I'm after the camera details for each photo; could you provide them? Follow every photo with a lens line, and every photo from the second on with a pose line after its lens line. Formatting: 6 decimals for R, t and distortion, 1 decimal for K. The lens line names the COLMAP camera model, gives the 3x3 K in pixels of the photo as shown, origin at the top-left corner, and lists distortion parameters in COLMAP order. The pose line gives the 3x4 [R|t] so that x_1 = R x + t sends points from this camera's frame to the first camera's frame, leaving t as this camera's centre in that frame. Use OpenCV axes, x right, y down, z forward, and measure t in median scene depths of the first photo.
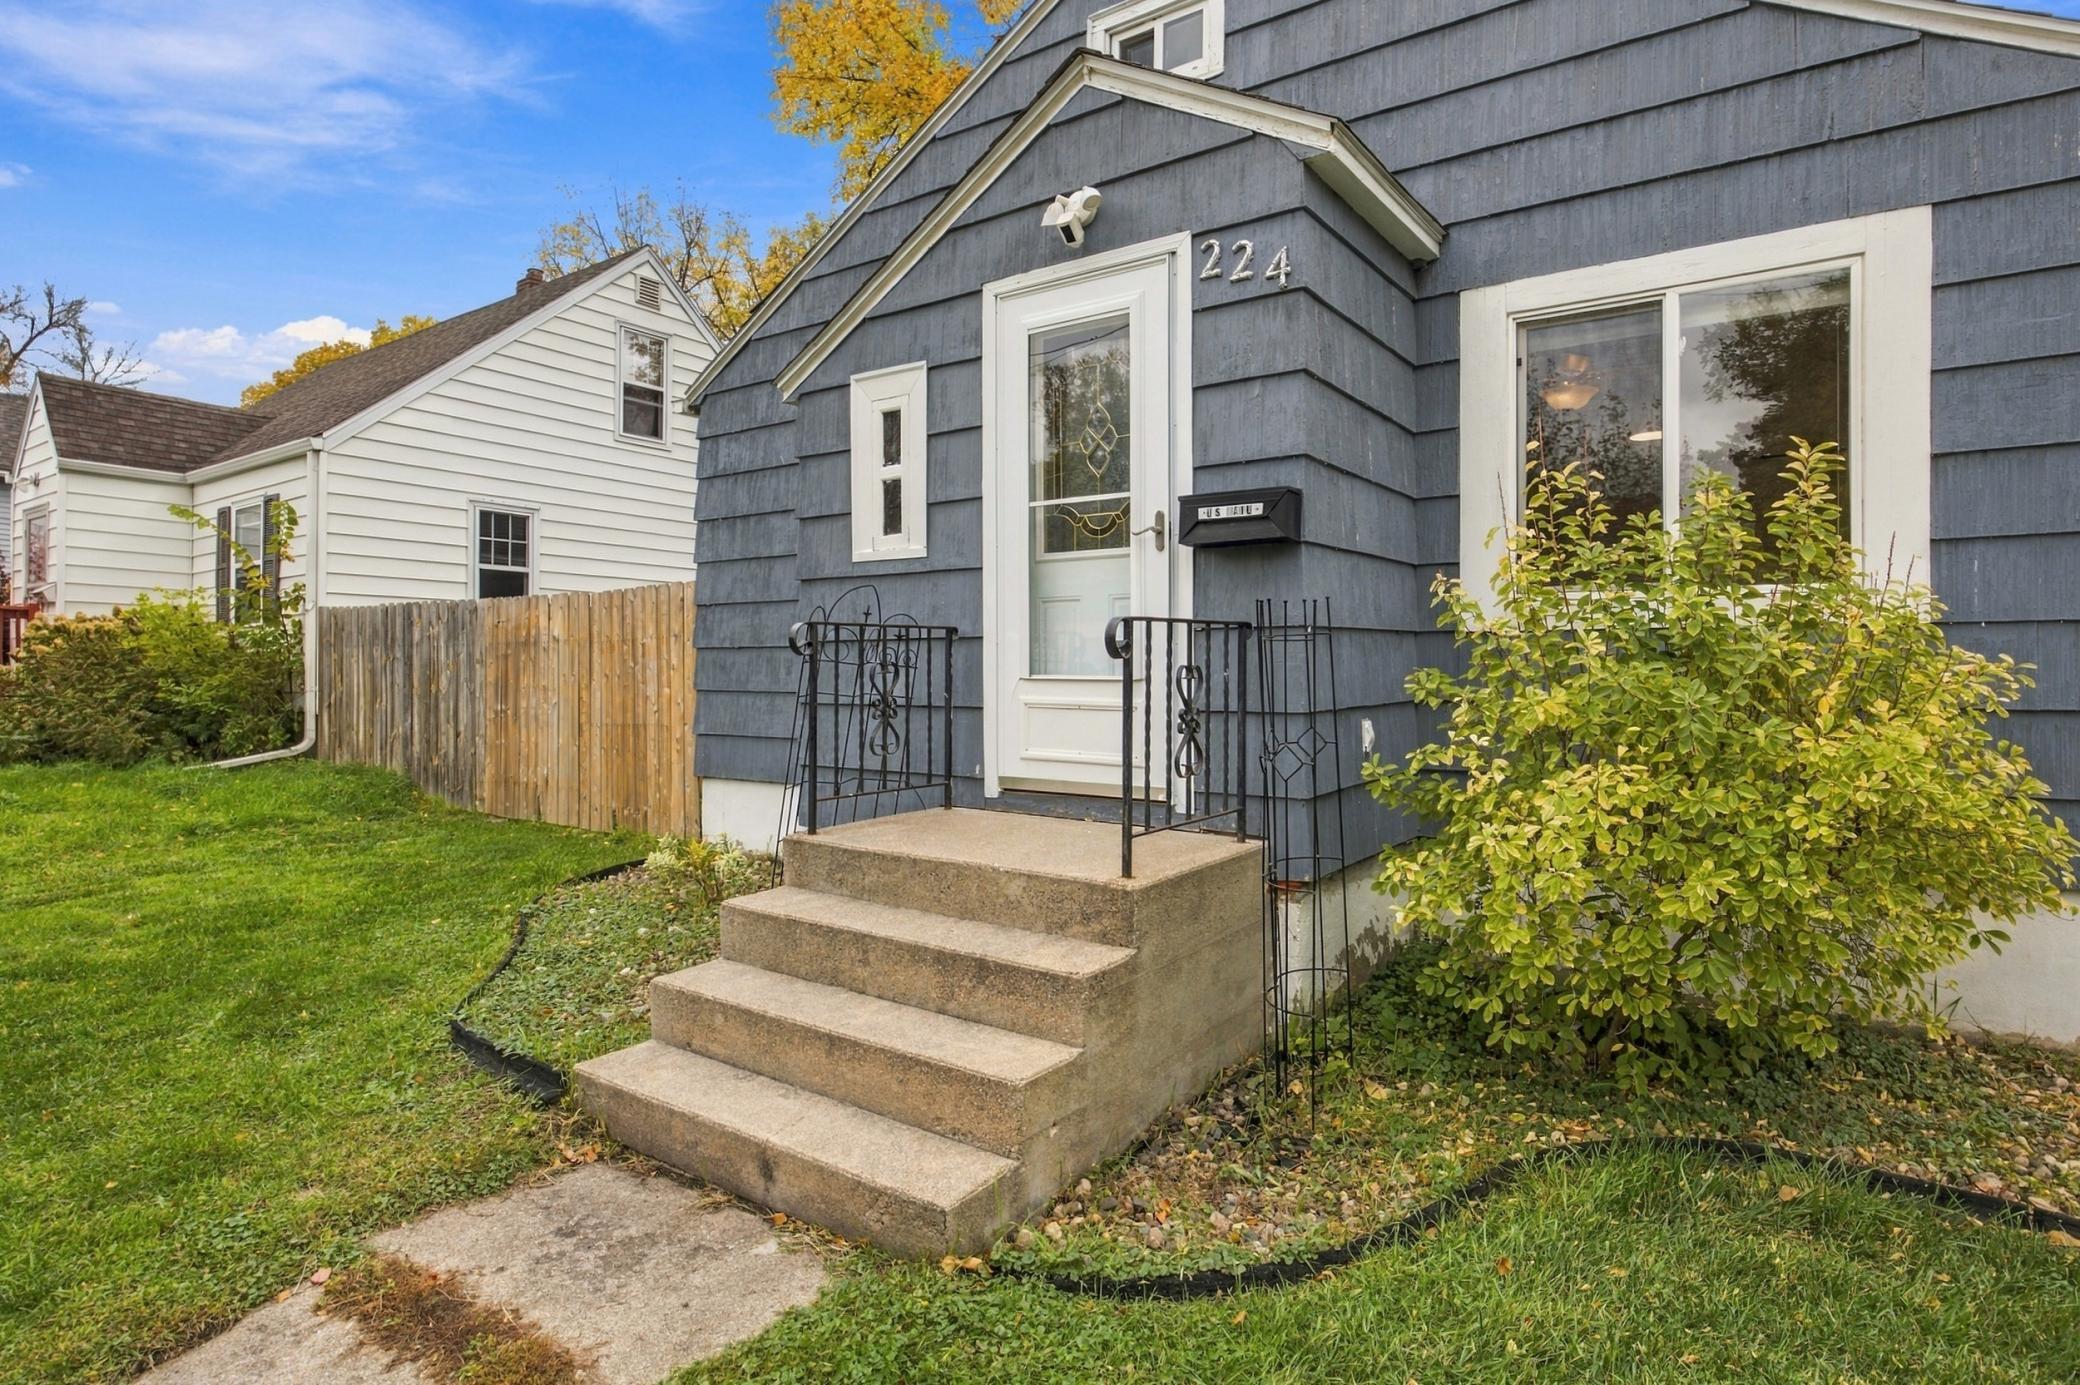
lens RADIAL K [[1094.0, 0, 1058.9], [0, 1094.0, 681.4], [0, 0, 1]] dist [-0.000139, -0.000659]
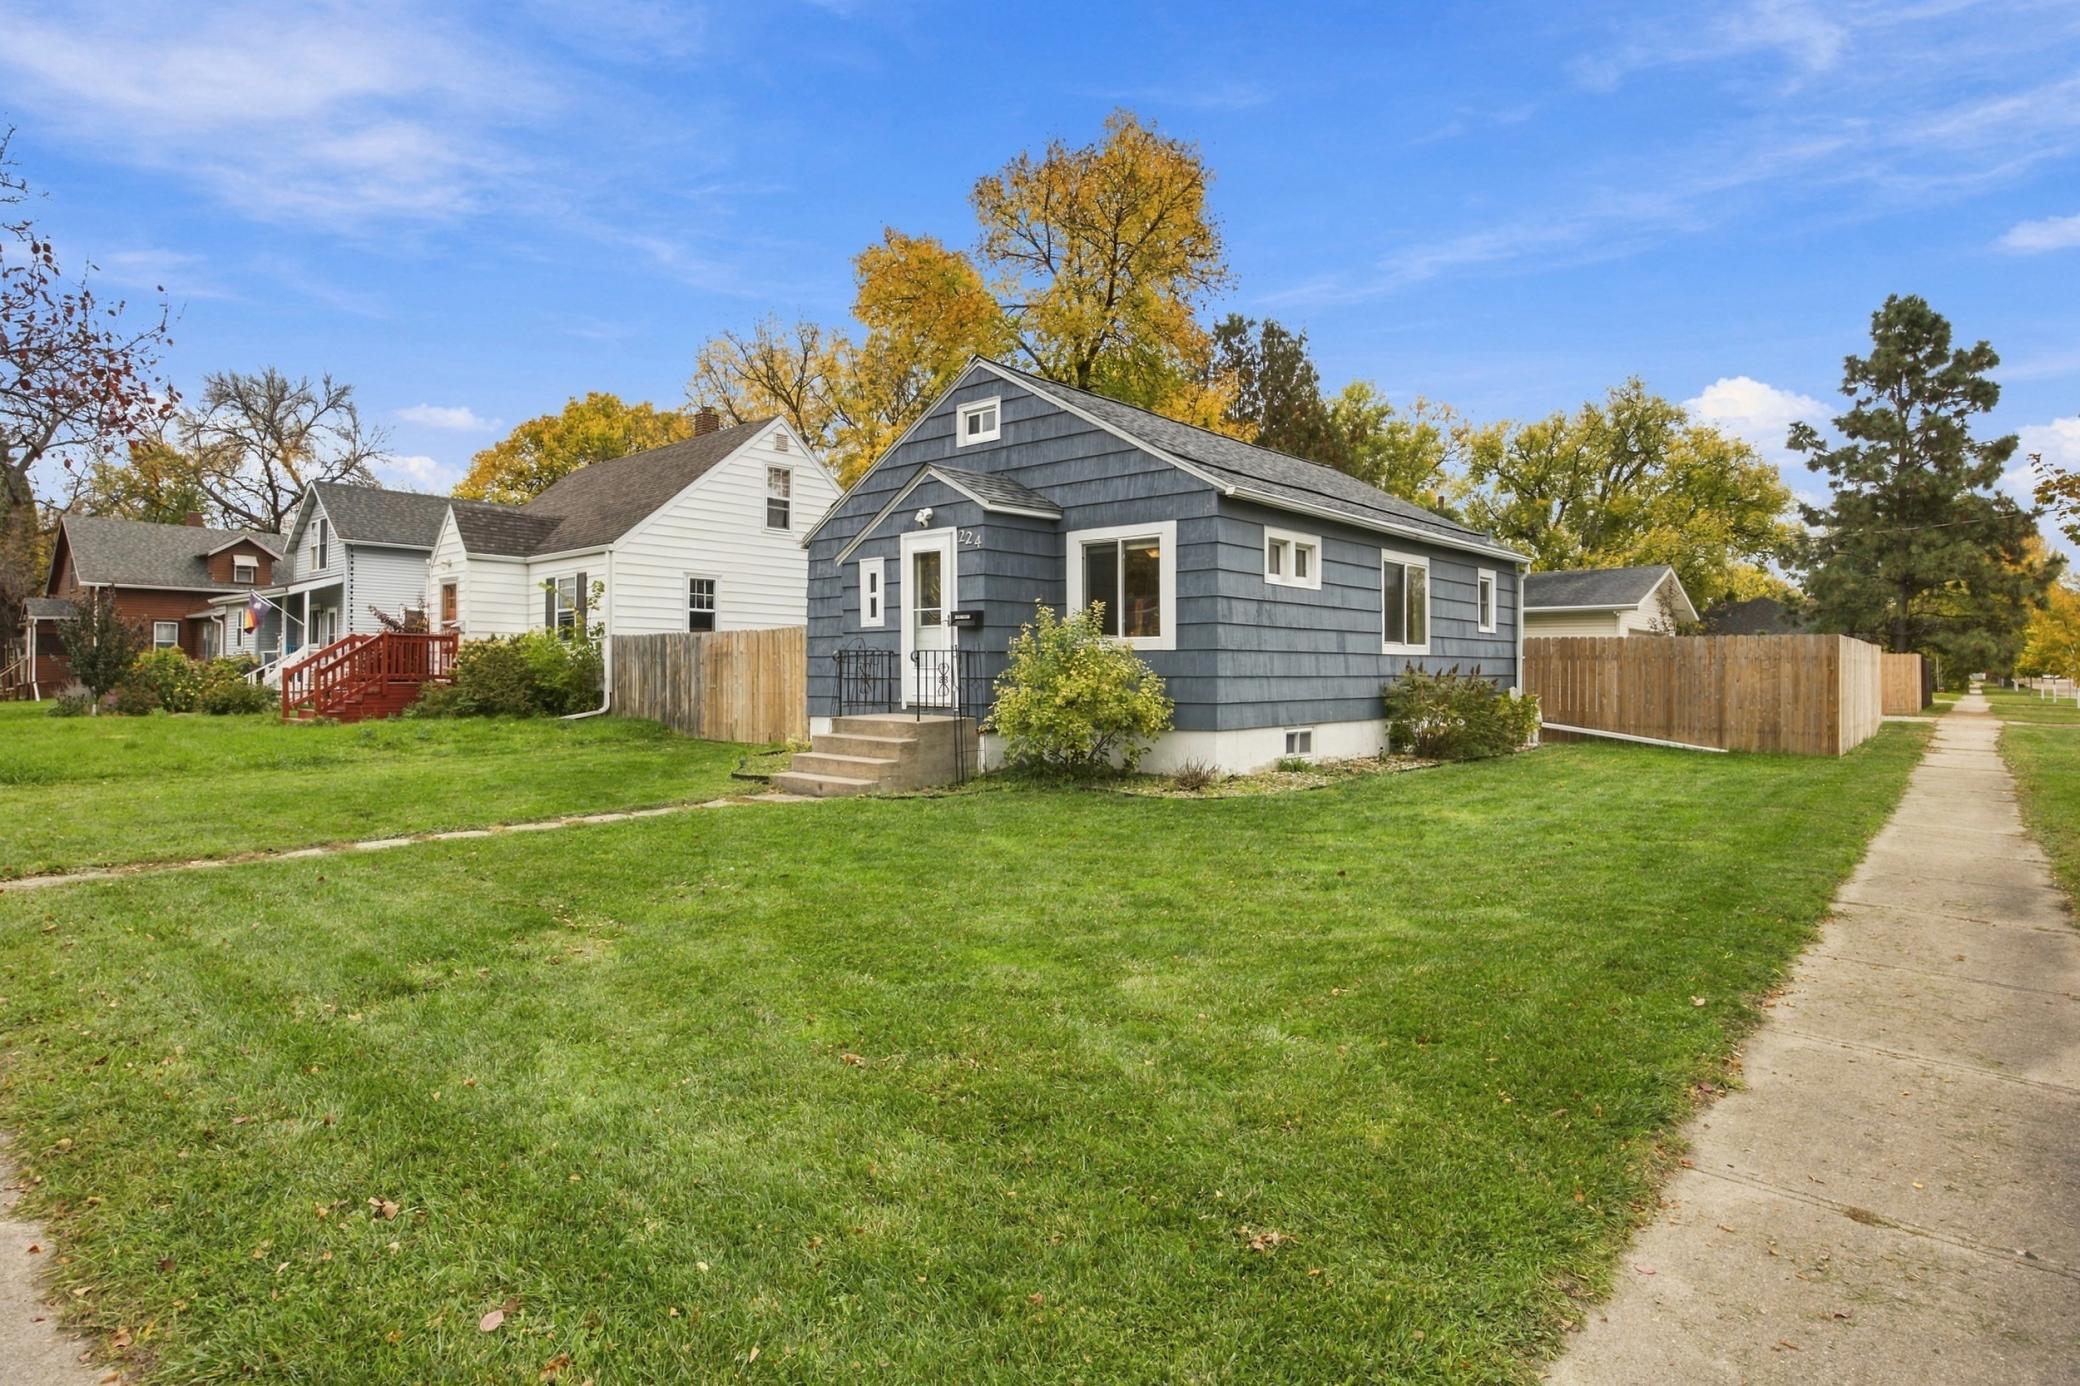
lens RADIAL K [[1094.0, 0, 1058.9], [0, 1094.0, 681.9], [0, 0, 1]] dist [-0.000139, -0.000659]
pose [[0.995029, -0.000192, -0.099582, 0.575555], [-0.000106, 0.999996, -0.002992, 0.037545], [0.099582, 0.002987, 0.995025, -1.672165]]
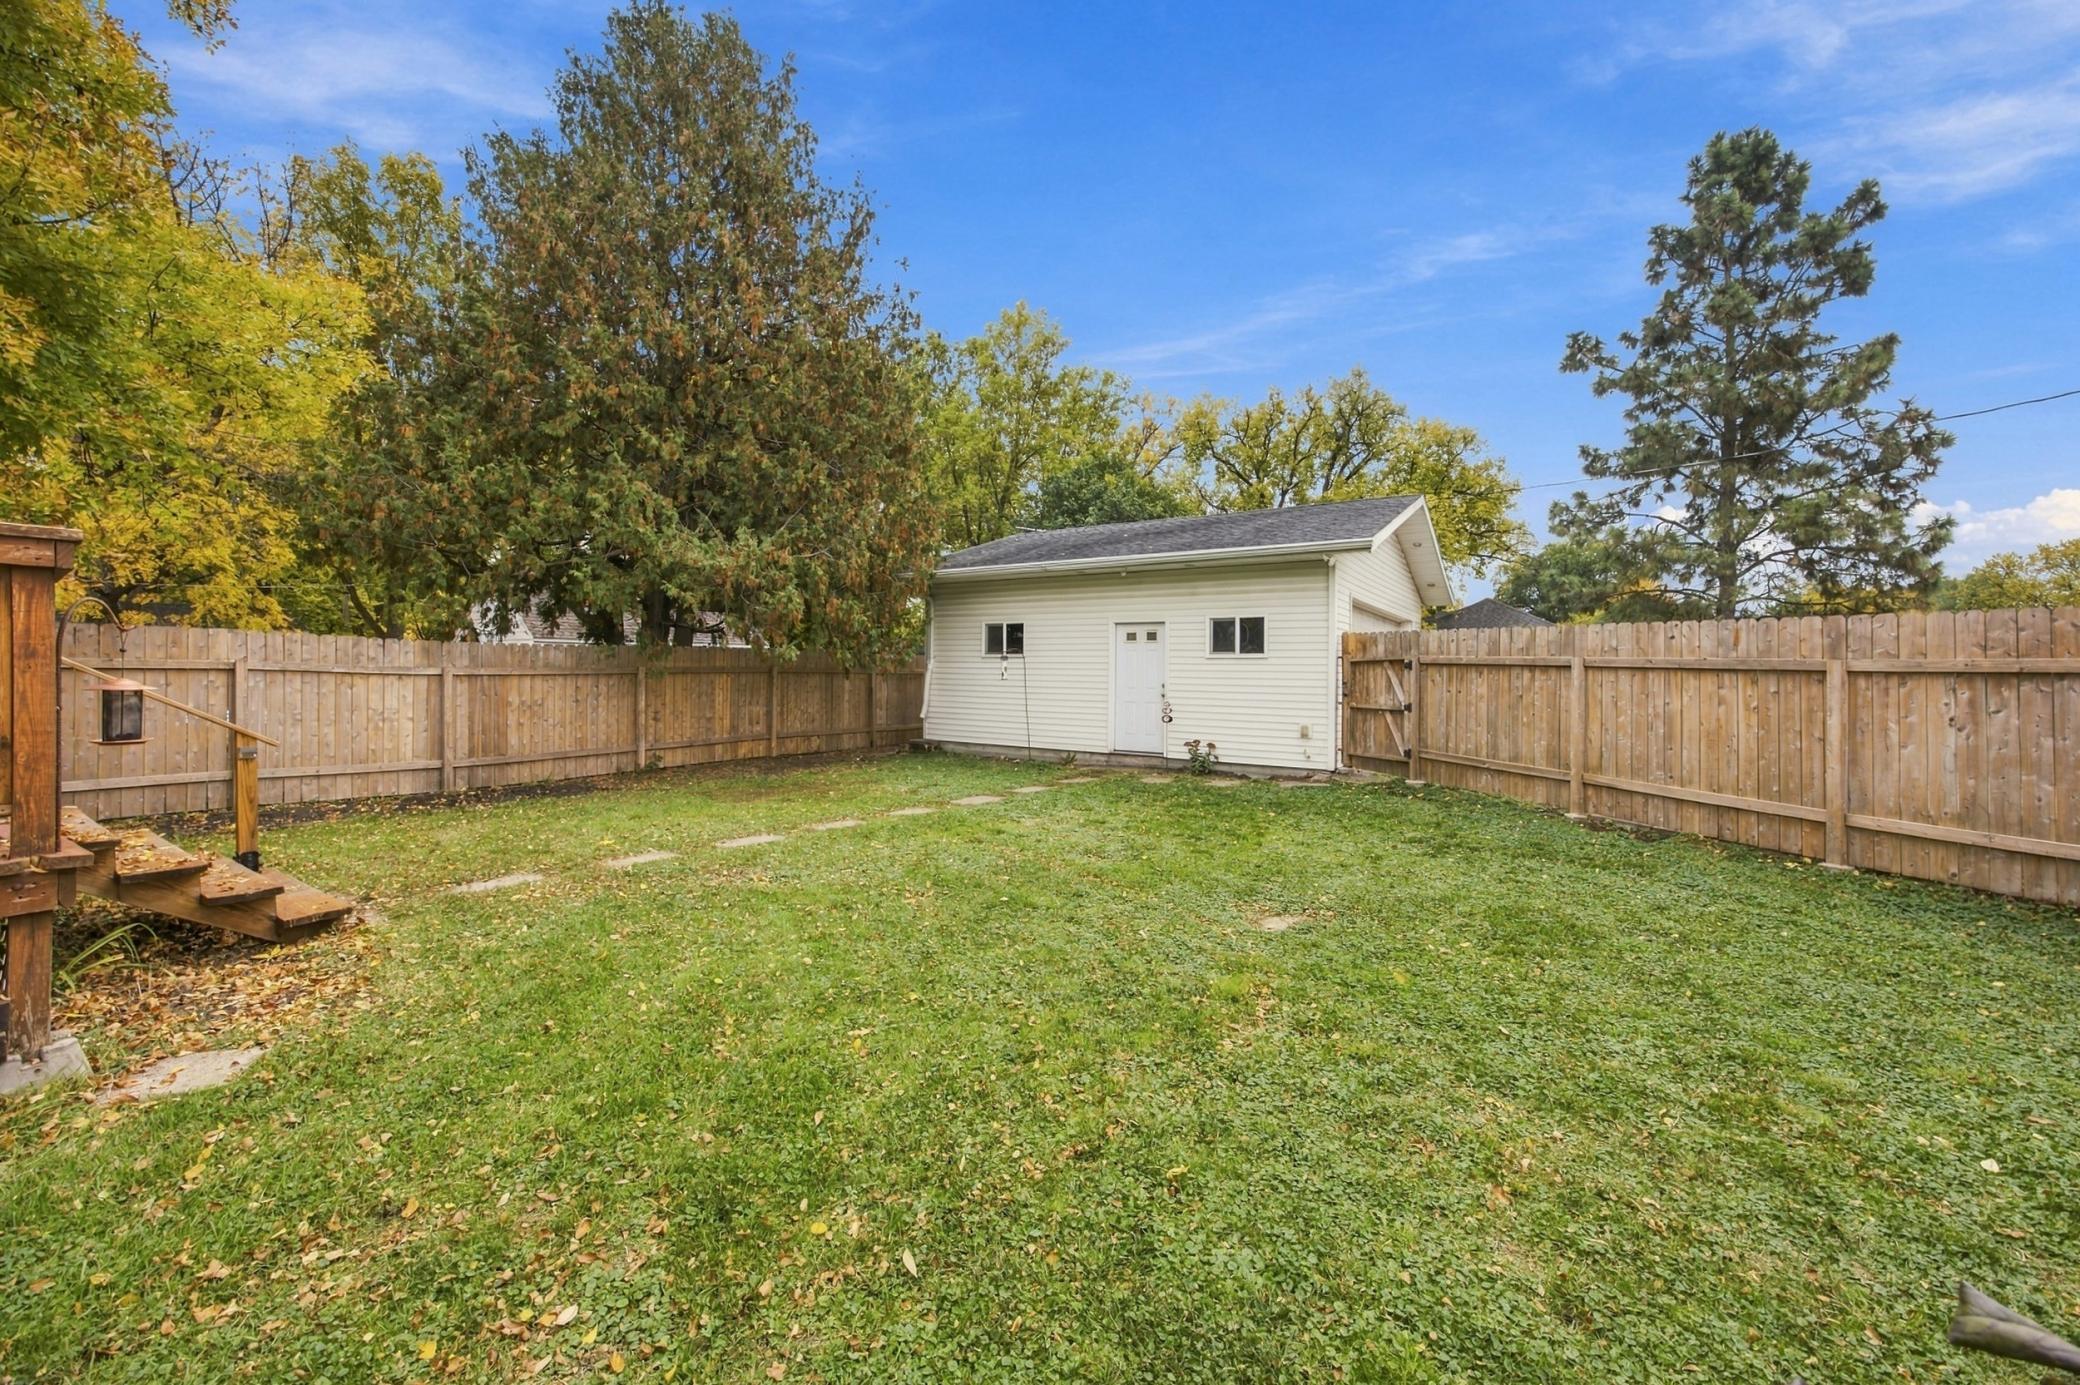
lens RADIAL K [[801.2, 0, 1040.0], [0, 801.2, 692.5], [0, 0, 1]] dist [-0.000002, 0.000007]
pose [[0.999954, -0.002767, 0.009145, 2.161294], [0.002618, 0.999864, 0.016313, -0.077490], [-0.009189, -0.016289, 0.999825, 2.254389]]
